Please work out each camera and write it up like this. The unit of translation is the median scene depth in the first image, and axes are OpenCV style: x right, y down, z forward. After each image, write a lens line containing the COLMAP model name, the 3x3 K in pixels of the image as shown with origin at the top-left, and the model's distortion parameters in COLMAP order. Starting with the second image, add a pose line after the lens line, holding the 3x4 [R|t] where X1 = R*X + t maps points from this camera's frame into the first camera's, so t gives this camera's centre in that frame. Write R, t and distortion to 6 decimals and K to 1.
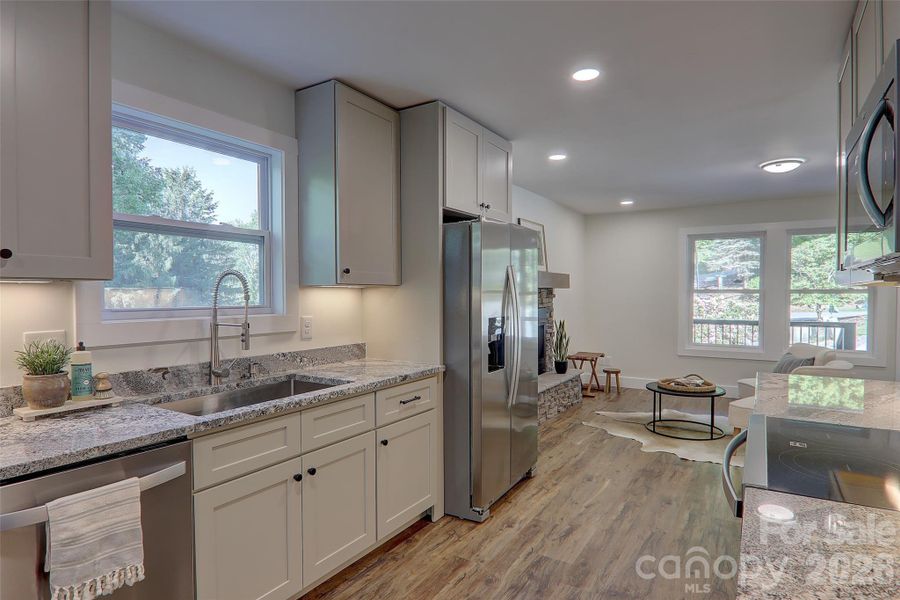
lens RADIAL K [[506.4, 0, 450.0], [0, 506.4, 300.0], [0, 0, 1]] dist [-0.001032, -0.001053]
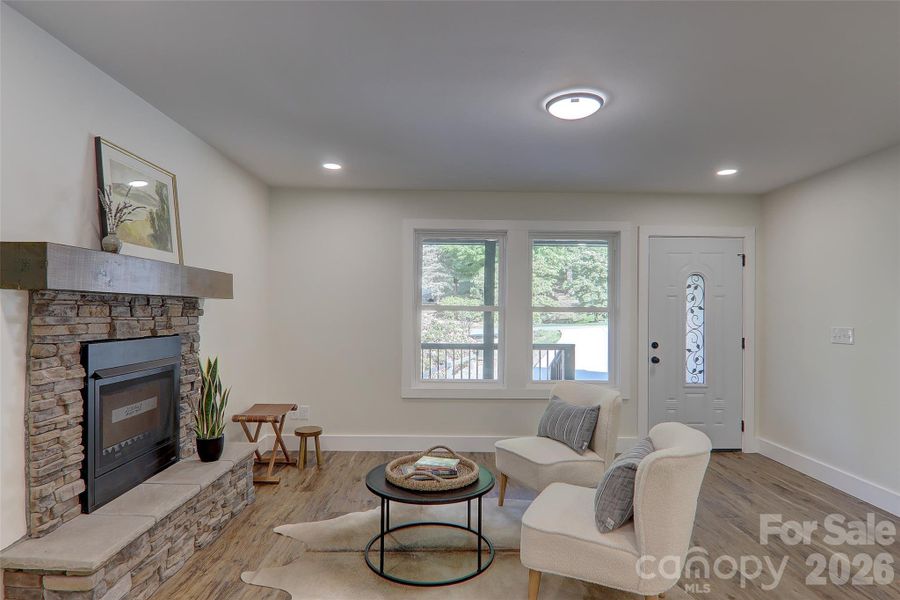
lens RADIAL K [[526.2, 0, 447.0], [0, 526.2, 319.8], [0, 0, 1]] dist [-0.000241, -0.000520]
pose [[0.851750, 0.000101, 0.523948, 0.133705], [-0.002600, 0.999988, 0.004034, -0.003213], [-0.523941, -0.004798, 0.851741, 0.382684]]
